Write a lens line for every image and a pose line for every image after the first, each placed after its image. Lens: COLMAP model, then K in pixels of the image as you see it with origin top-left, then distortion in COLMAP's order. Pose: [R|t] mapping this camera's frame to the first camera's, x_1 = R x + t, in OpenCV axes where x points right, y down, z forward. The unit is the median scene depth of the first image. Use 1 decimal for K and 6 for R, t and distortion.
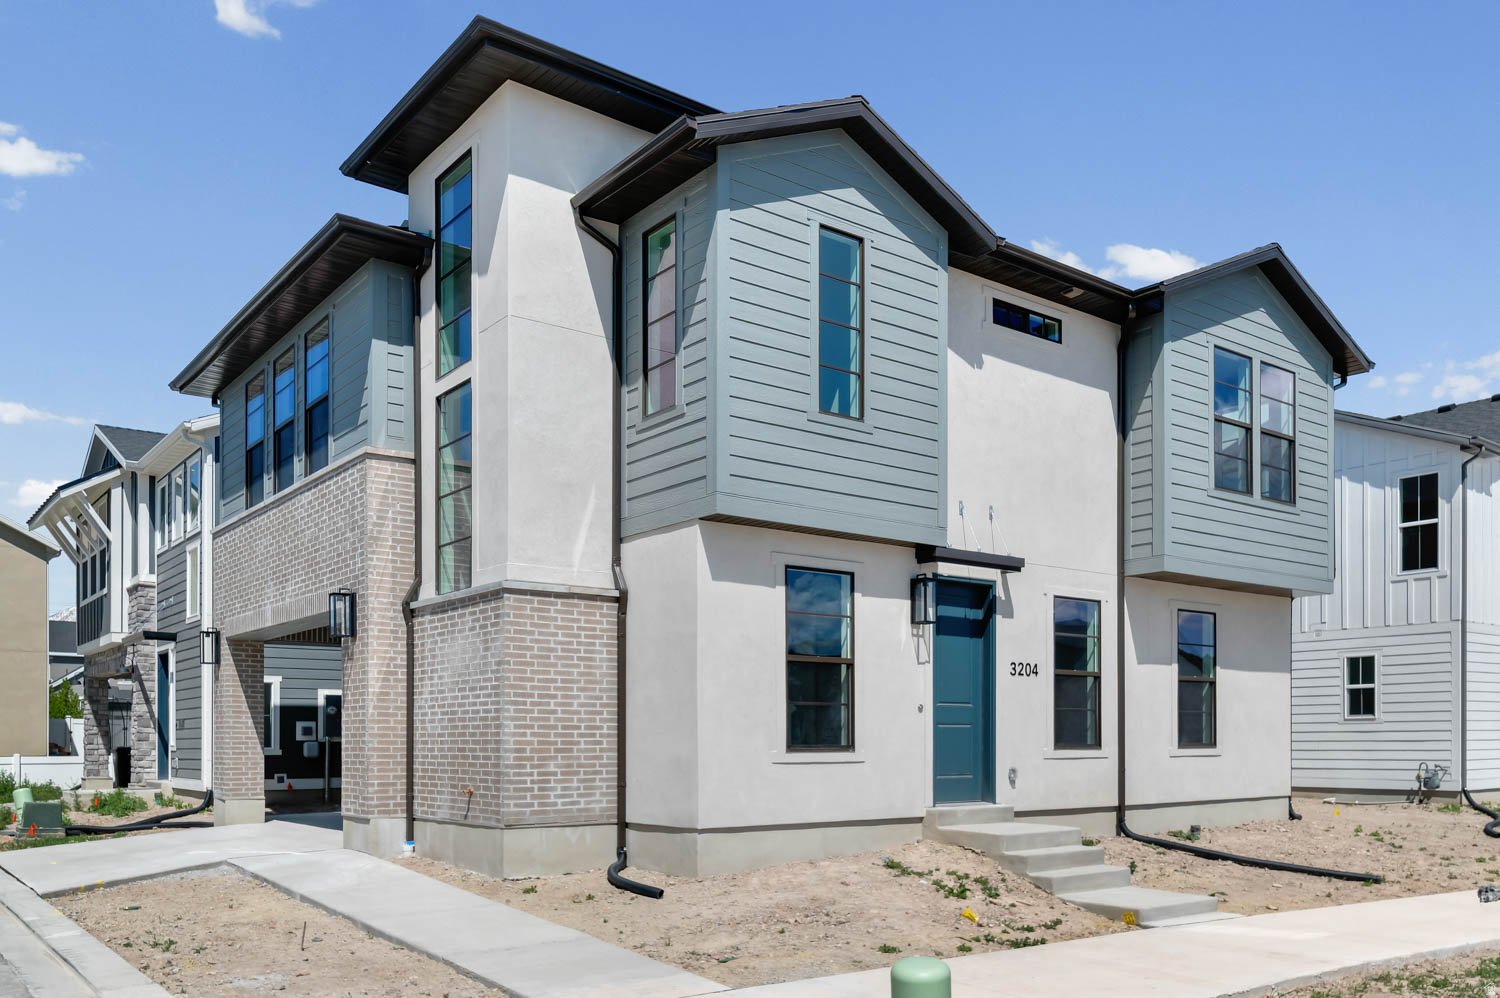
lens RADIAL K [[1187.3, 0, 750.0], [0, 1187.3, 499.0], [0, 0, 1]] dist [-0.008222, -0.002313]
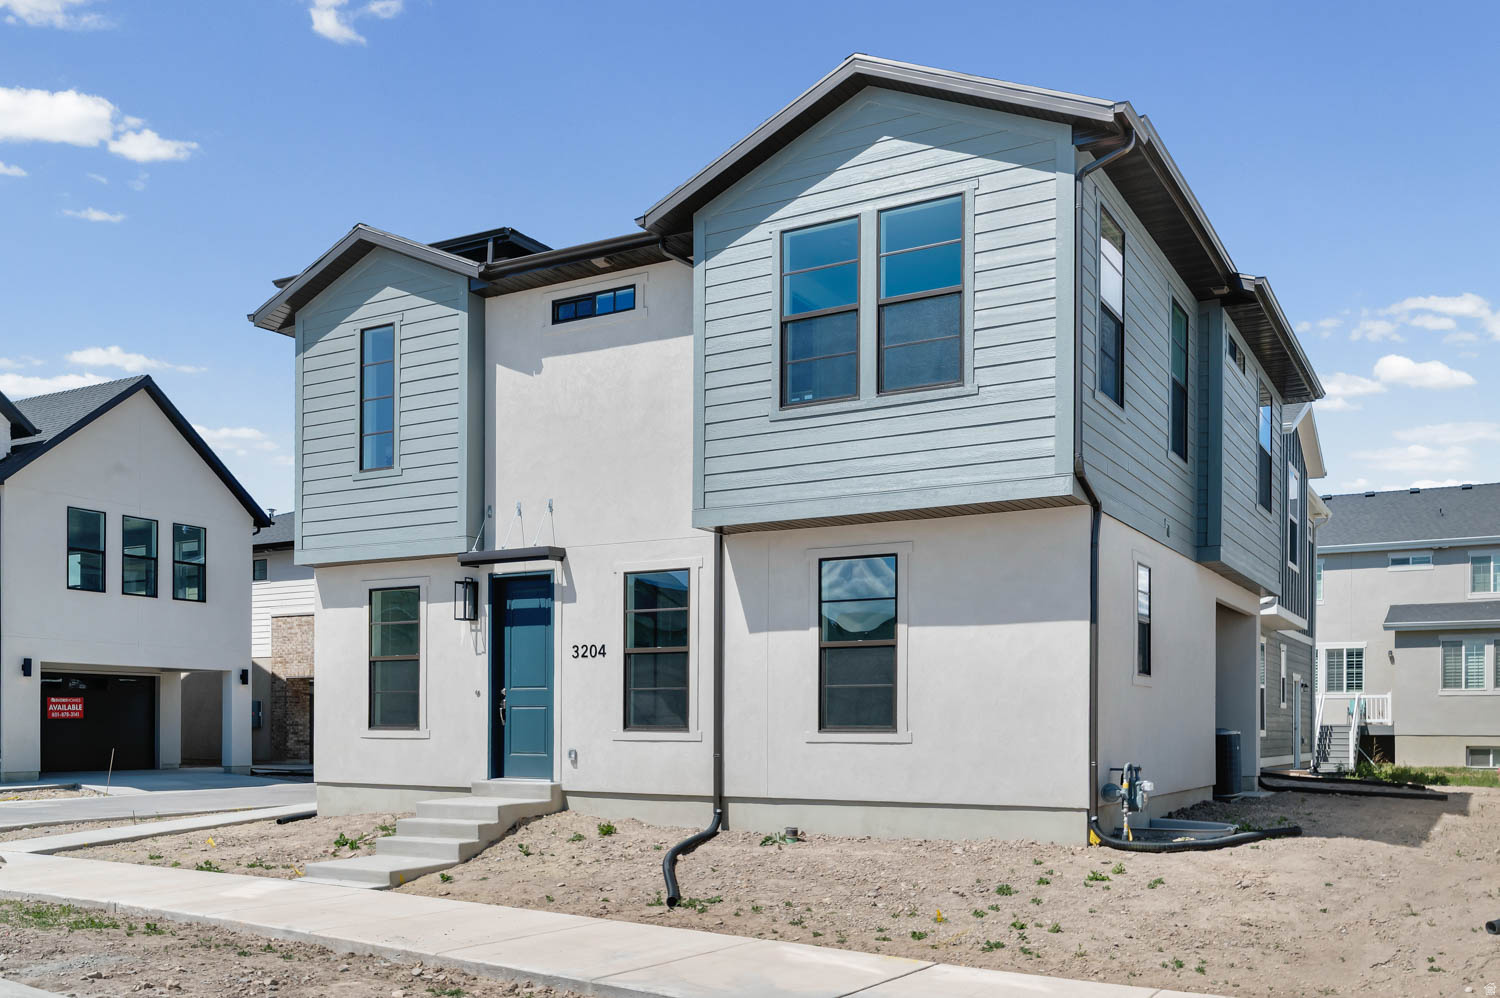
lens RADIAL K [[1277.1, 0, 749.9], [0, 1277.1, 443.2], [0, 0, 1]] dist [0.011432, 0.003188]
pose [[0.384356, -0.198085, -0.901683, 1.300372], [0.178110, 0.974270, -0.138109, 0.145400], [0.905841, -0.107516, 0.409747, 0.694502]]
